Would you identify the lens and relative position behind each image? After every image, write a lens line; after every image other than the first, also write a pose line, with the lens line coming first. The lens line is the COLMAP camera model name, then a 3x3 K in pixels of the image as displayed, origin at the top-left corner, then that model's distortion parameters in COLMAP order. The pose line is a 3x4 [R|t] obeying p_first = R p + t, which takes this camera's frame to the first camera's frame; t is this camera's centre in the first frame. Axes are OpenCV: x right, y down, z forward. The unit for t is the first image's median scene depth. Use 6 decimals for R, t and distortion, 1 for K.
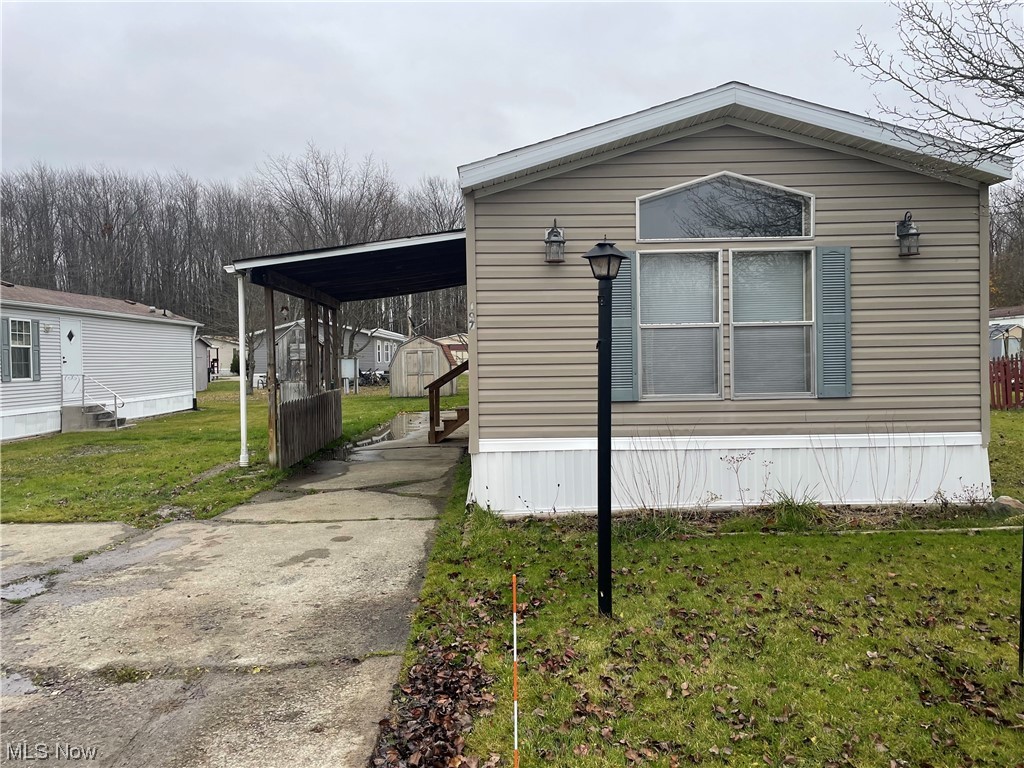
lens RADIAL K [[809.9, 0, 523.5], [0, 809.9, 373.7], [0, 0, 1]] dist [0.068256, -0.084276]
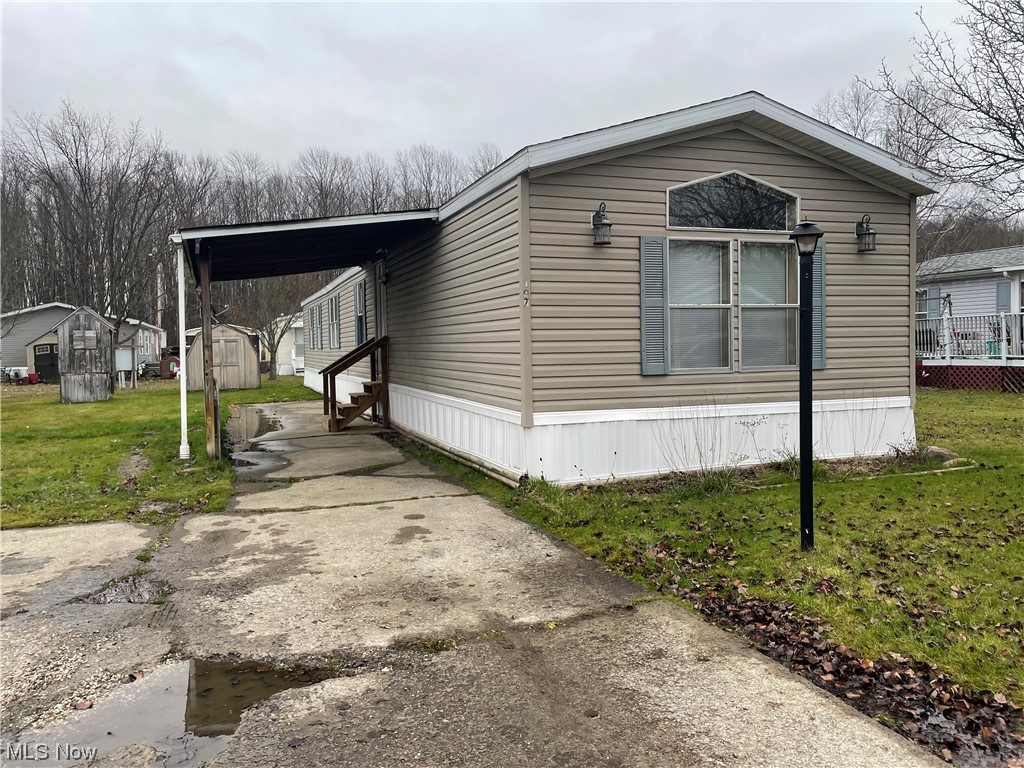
lens RADIAL K [[809.9, 0, 511.0], [0, 809.9, 383.3], [0, 0, 1]] dist [0.068256, -0.084276]
pose [[0.940454, -0.014457, 0.339613, -0.436822], [0.008906, 0.999800, 0.017897, 0.024629], [-0.339803, -0.013806, 0.940395, 0.038759]]
